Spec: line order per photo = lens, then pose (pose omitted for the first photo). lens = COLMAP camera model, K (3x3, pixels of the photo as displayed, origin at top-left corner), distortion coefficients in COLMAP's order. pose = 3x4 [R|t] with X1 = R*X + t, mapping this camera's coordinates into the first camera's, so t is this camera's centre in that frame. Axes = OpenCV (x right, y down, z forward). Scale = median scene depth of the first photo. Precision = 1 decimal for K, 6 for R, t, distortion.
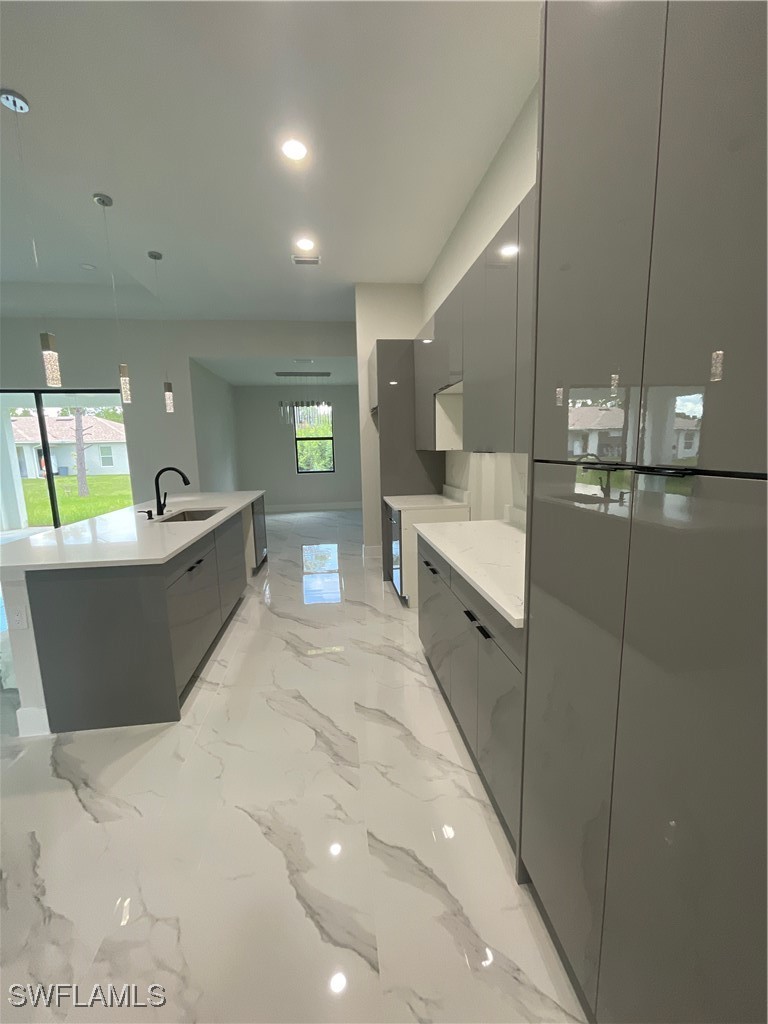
lens RADIAL K [[412.0, 0, 381.0], [0, 412.0, 512.8], [0, 0, 1]] dist [-0.001734, 0.000027]
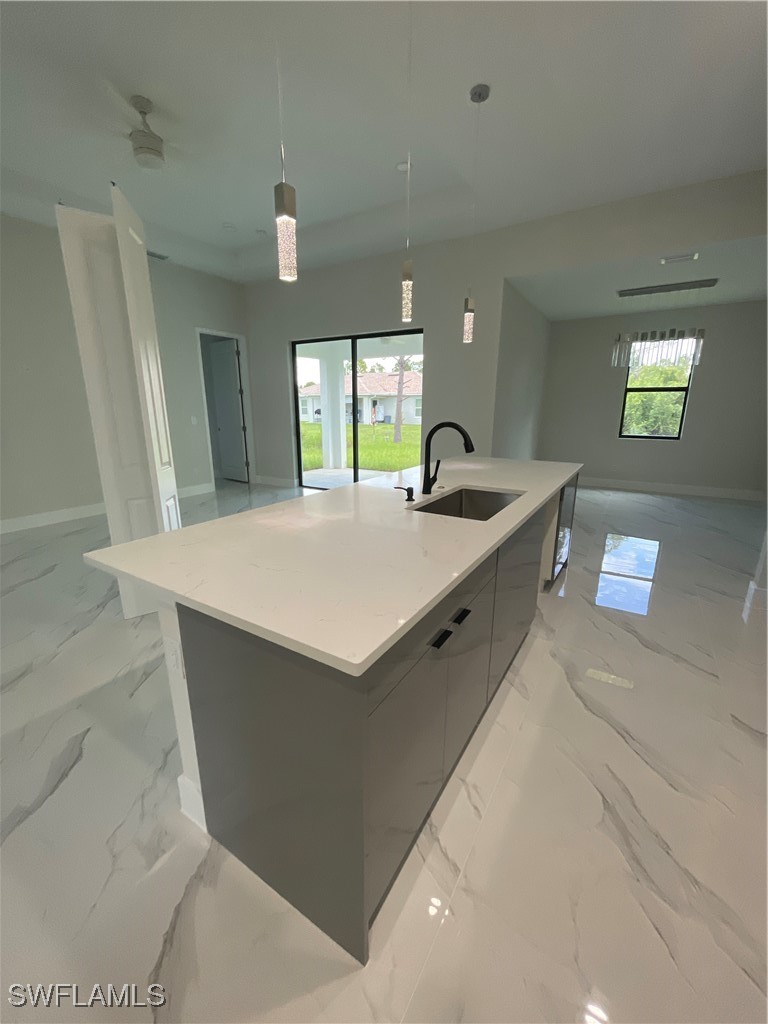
lens RADIAL K [[412.0, 0, 383.3], [0, 412.0, 510.7], [0, 0, 1]] dist [-0.001734, 0.000027]
pose [[0.779279, 0.178972, -0.600577, -0.147455], [-0.119161, 0.983186, 0.138371, -0.041099], [0.615243, -0.036265, 0.787503, 0.343725]]
